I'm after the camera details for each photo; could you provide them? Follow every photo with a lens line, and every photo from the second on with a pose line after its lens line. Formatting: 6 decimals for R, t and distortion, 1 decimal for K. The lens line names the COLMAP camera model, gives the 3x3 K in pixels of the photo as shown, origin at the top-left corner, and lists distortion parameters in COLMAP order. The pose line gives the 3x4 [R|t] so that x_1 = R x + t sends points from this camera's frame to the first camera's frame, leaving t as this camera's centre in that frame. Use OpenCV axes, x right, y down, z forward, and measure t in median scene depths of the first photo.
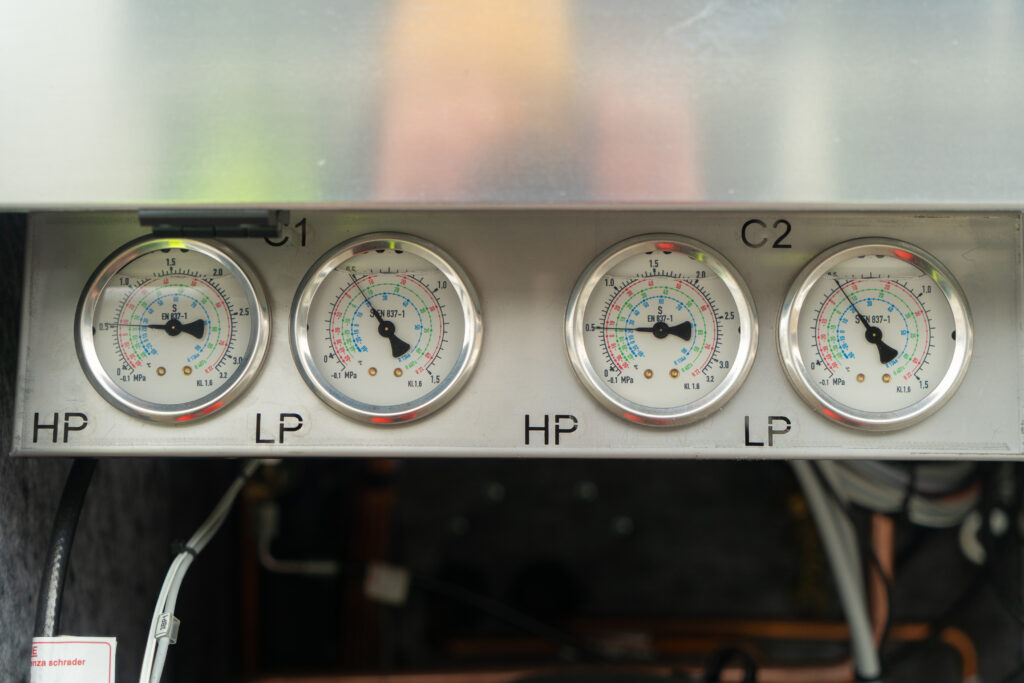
lens RADIAL K [[1443.4, 0, 512.0], [0, 1443.4, 341.5], [0, 0, 1]] dist [0.000107, 0.152998]
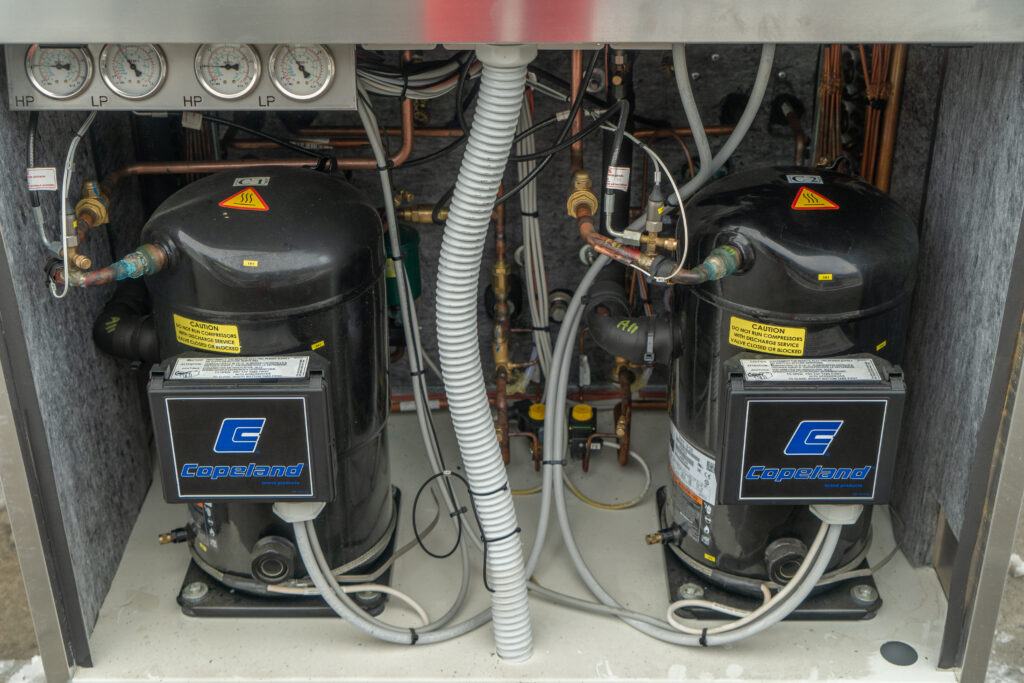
lens RADIAL K [[1443.4, 0, 512.0], [0, 1443.4, 341.5], [0, 0, 1]] dist [0.000107, 0.152998]
pose [[0.999930, -0.002935, -0.011439, 0.703448], [0.007257, 0.916859, 0.399146, -0.654283], [0.009316, -0.399201, 0.916816, -1.867452]]
